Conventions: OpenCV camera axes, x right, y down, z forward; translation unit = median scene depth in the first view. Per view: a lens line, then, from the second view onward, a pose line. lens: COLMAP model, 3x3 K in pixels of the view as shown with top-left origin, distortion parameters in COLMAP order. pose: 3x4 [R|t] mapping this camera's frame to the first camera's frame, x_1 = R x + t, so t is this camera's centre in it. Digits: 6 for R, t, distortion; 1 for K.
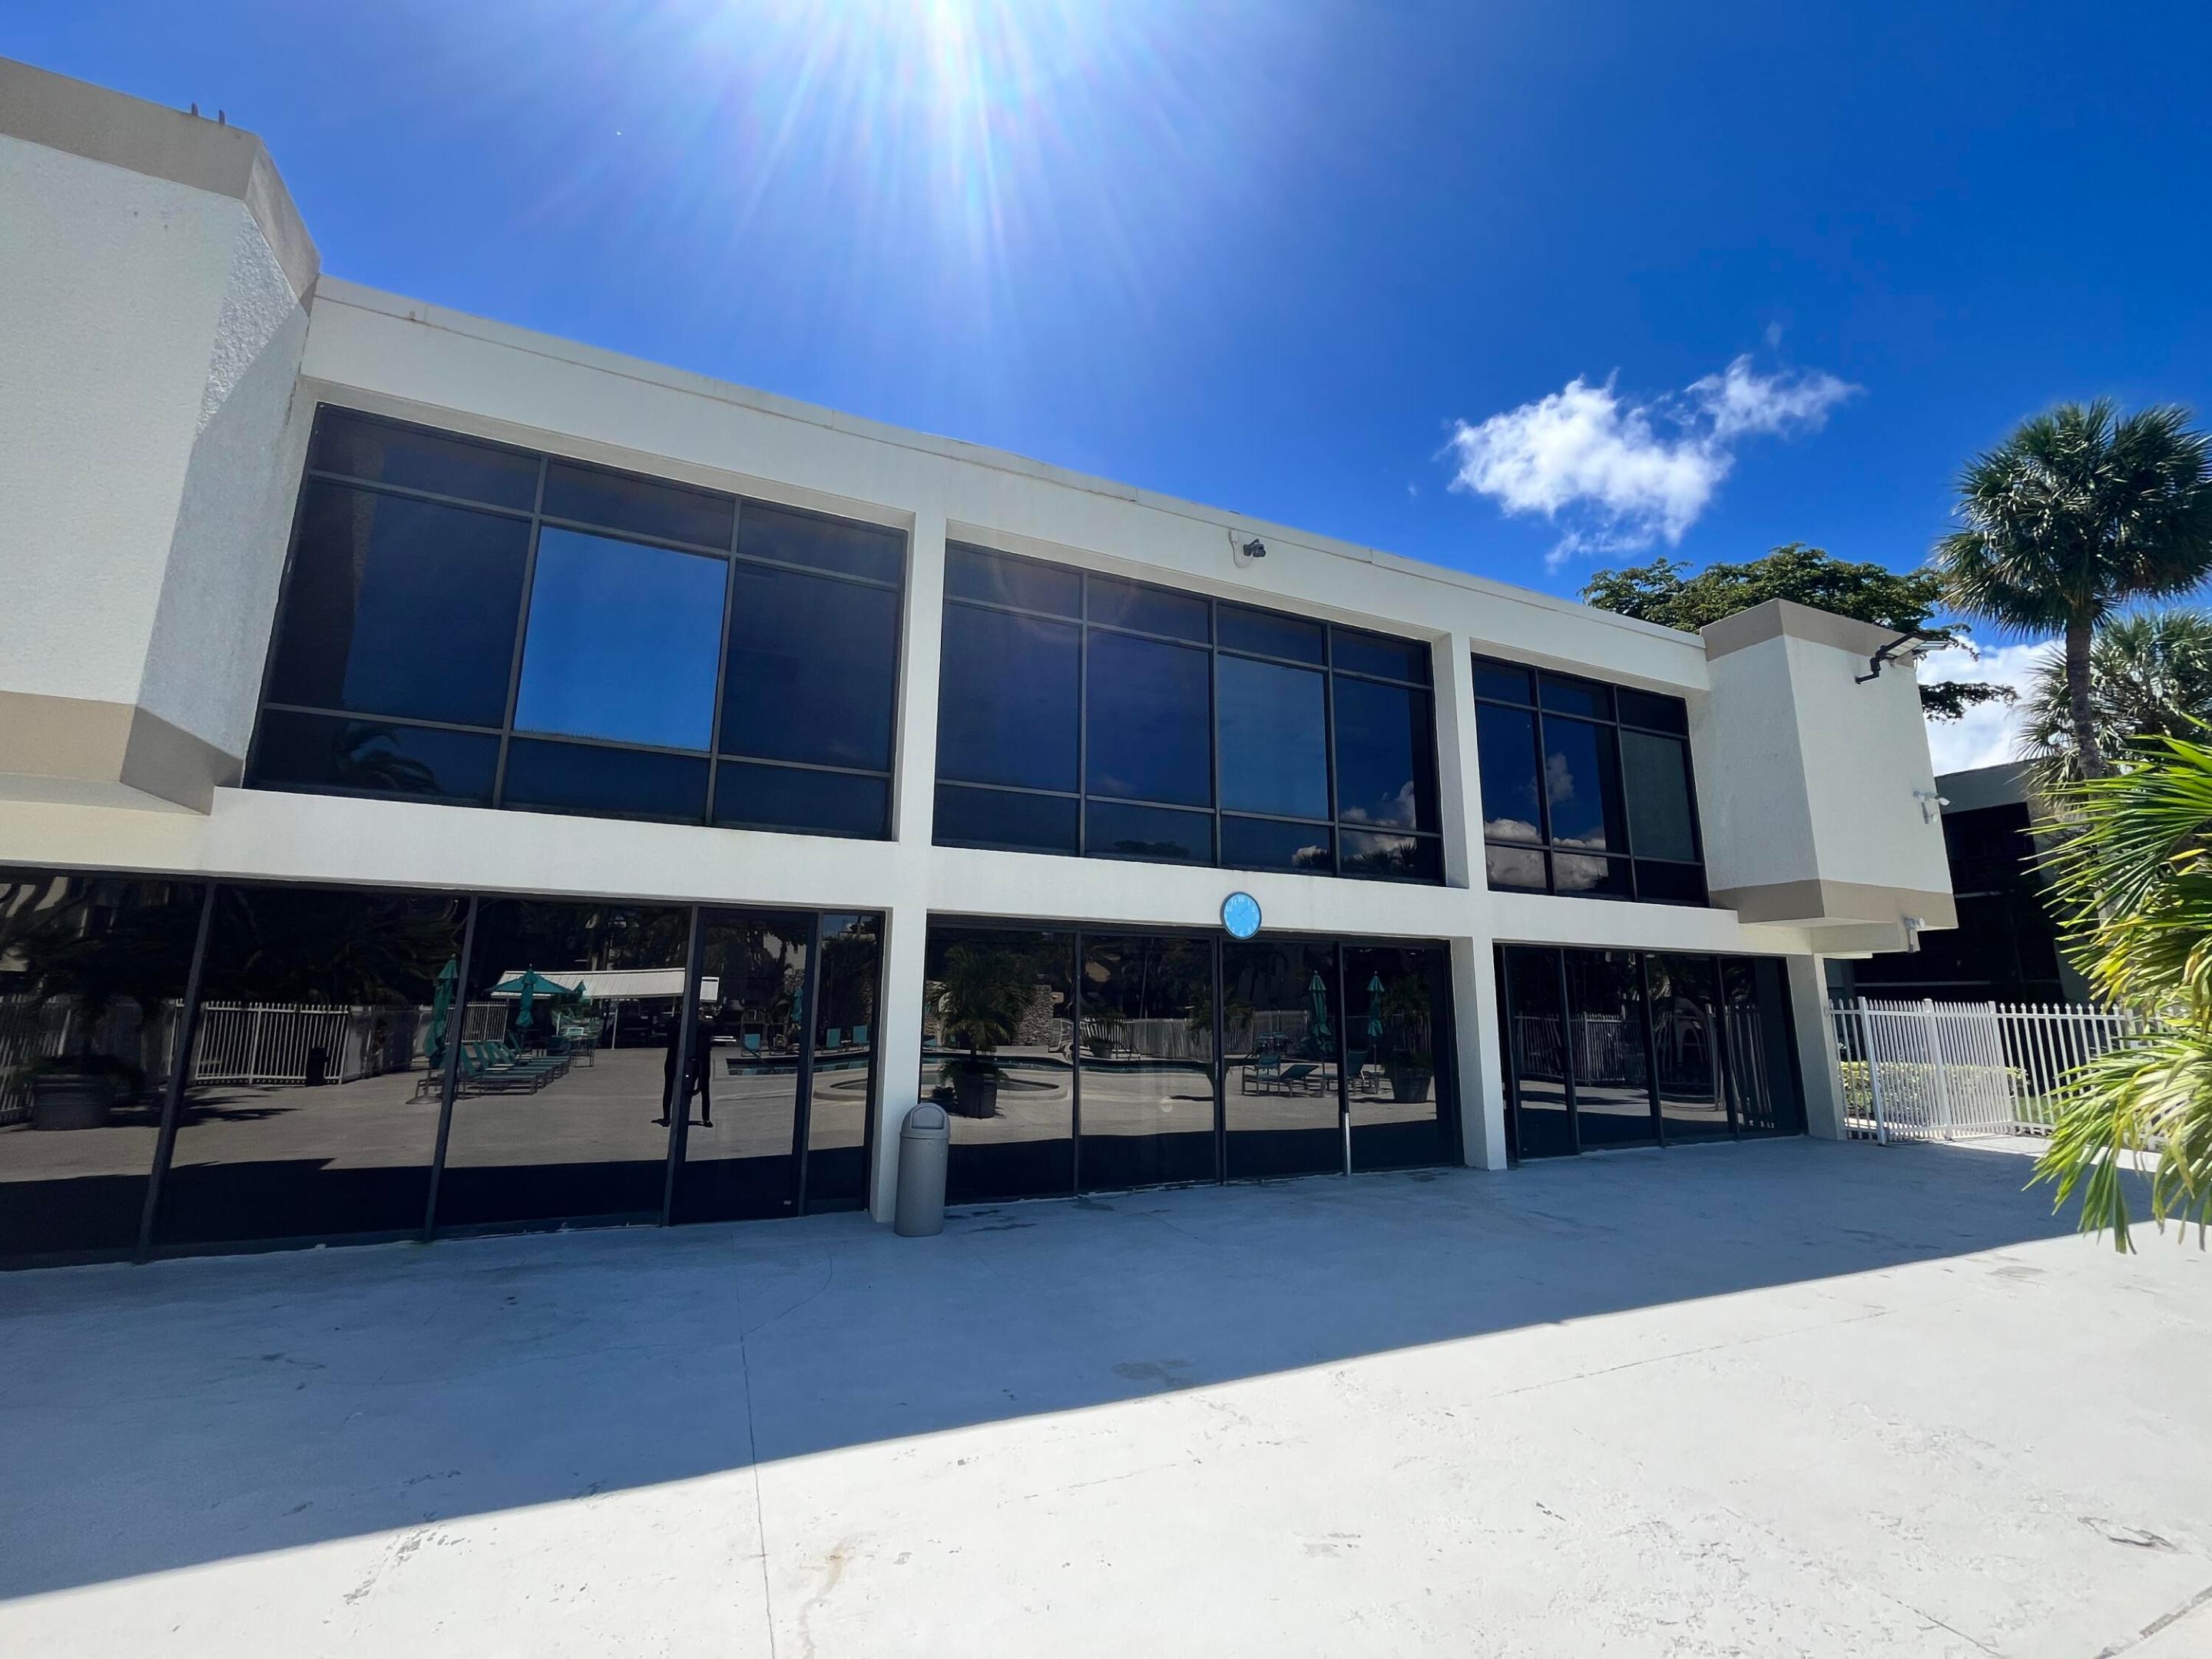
lens RADIAL K [[905.2, 0, 1106.0], [0, 905.2, 829.5], [0, 0, 1]] dist [0.000625, 0.000035]
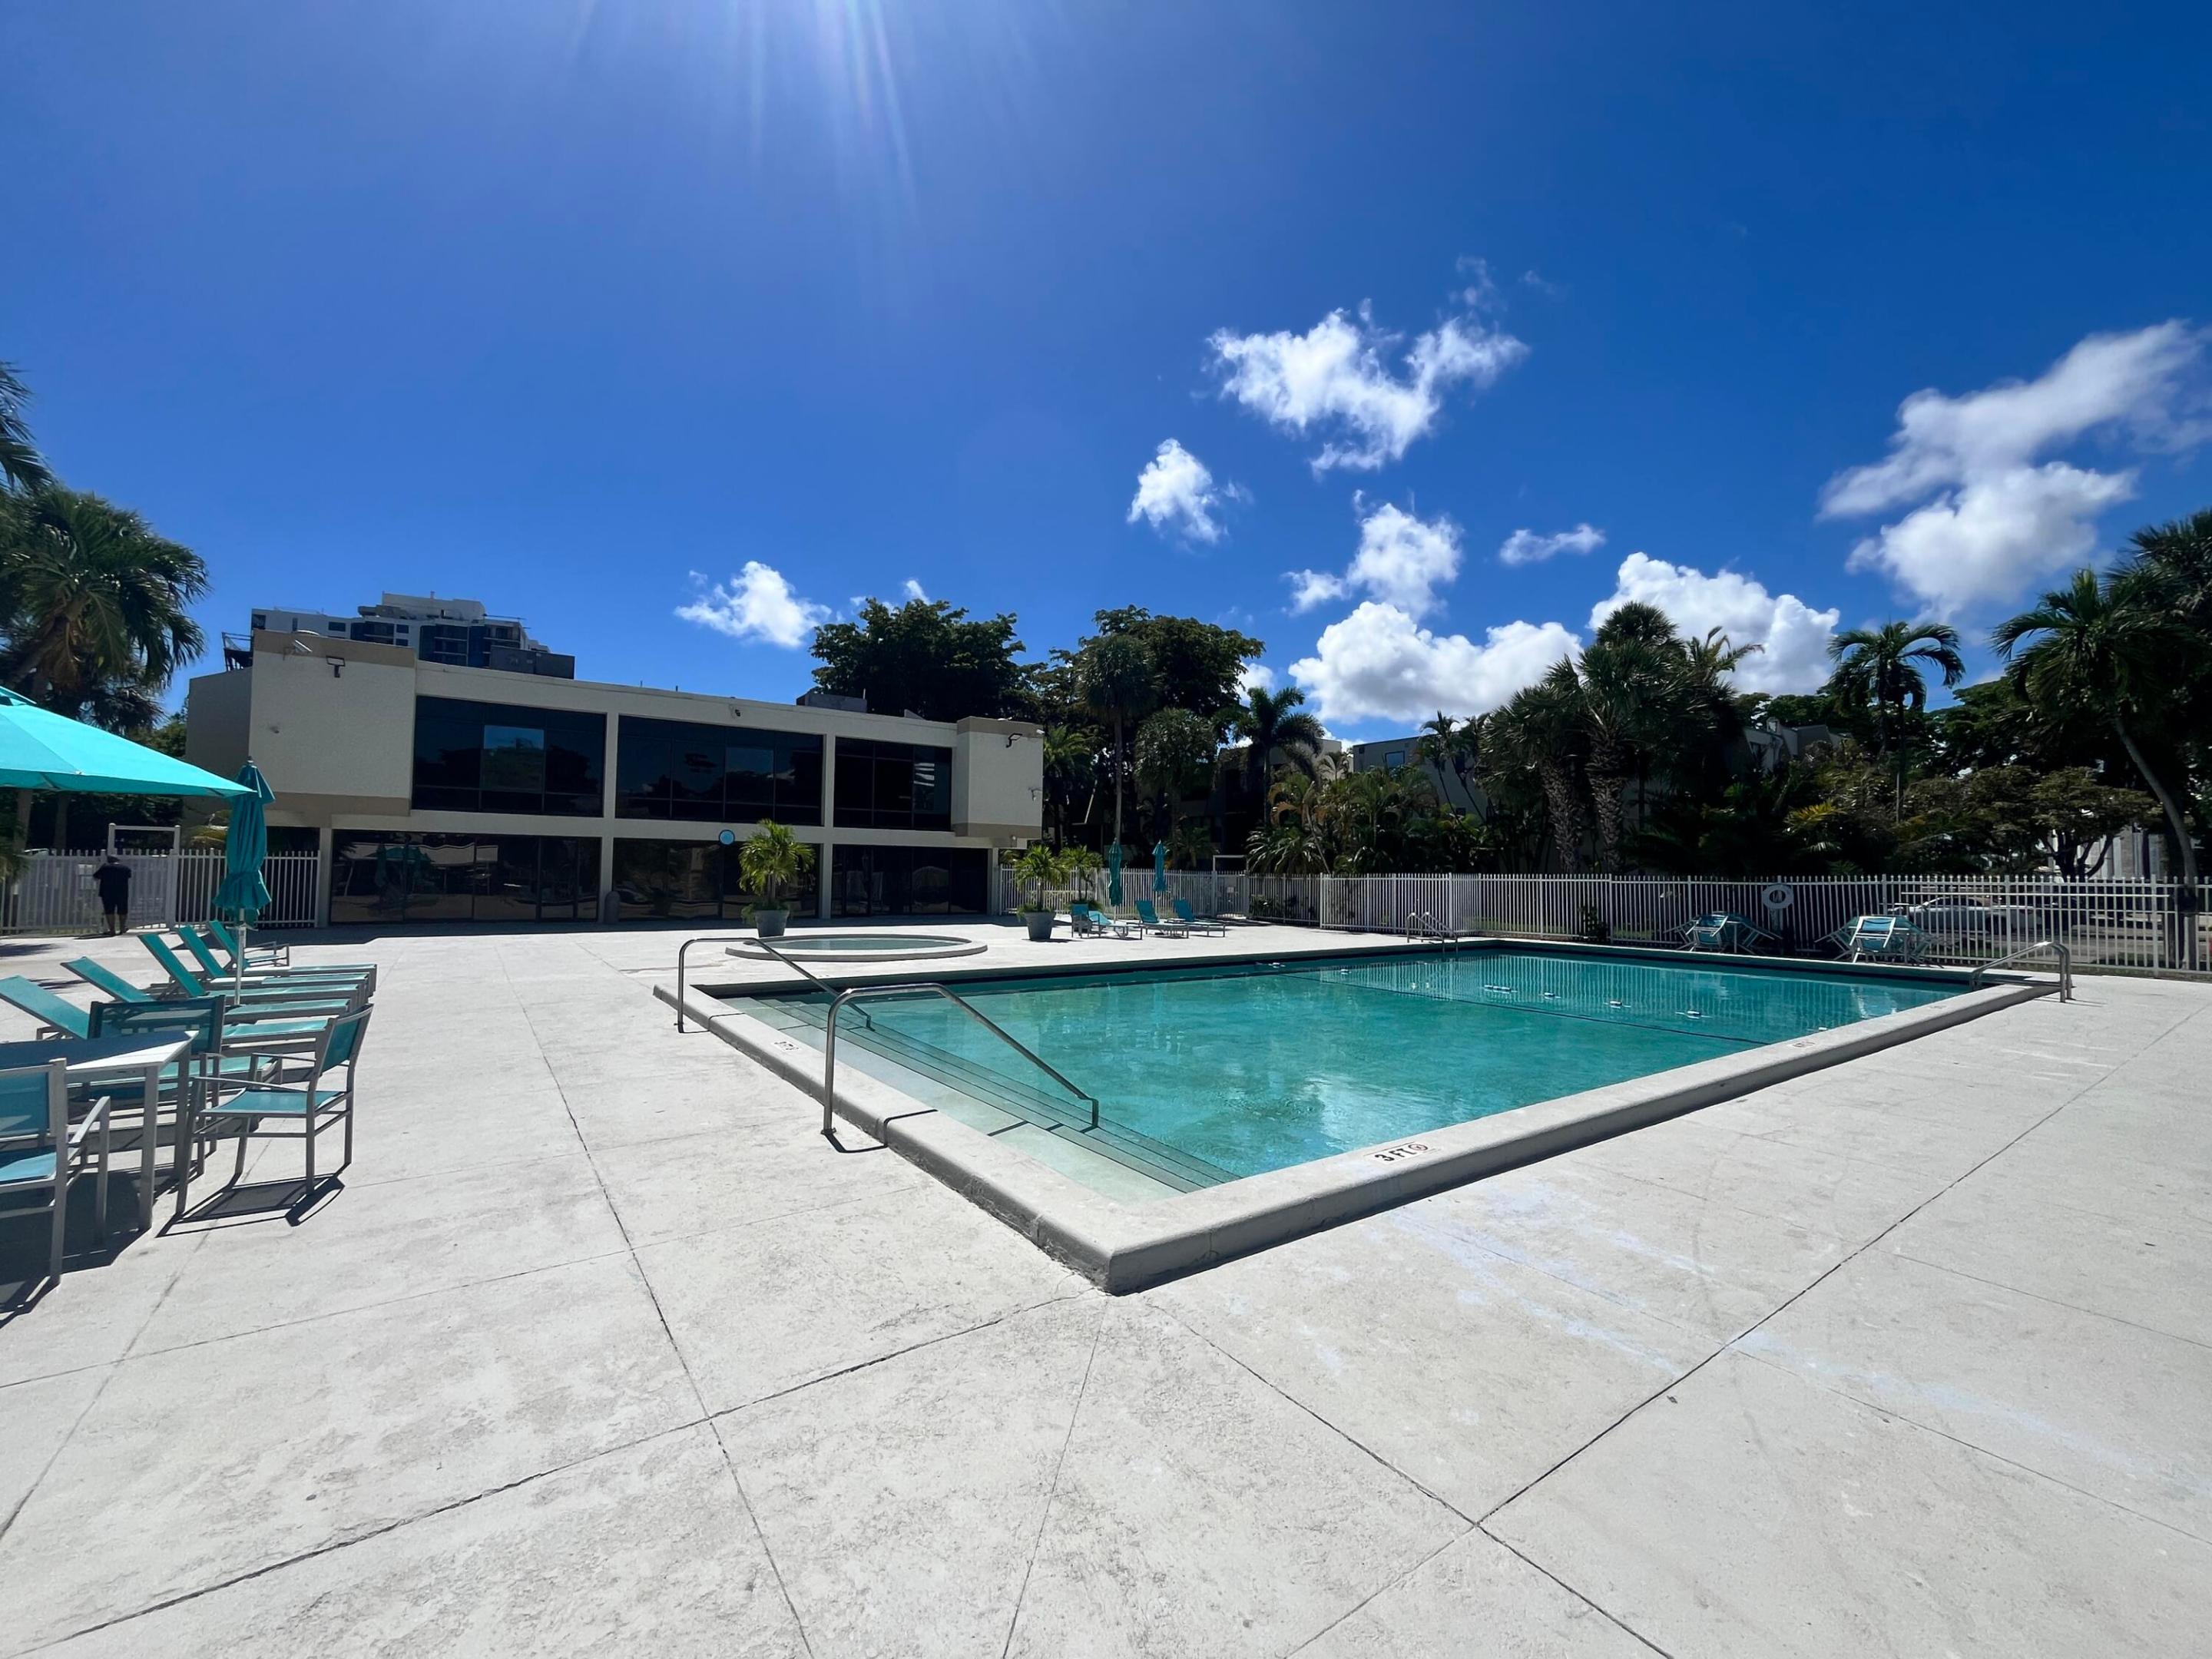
lens RADIAL K [[931.2, 0, 1106.0], [0, 931.2, 829.5], [0, 0, 1]] dist [-0.000251, -0.000007]
pose [[0.982275, 0.007791, 0.187282, 0.057741], [-0.036564, 0.987907, 0.150677, -0.032209], [-0.183843, -0.154853, 0.970681, -0.164912]]
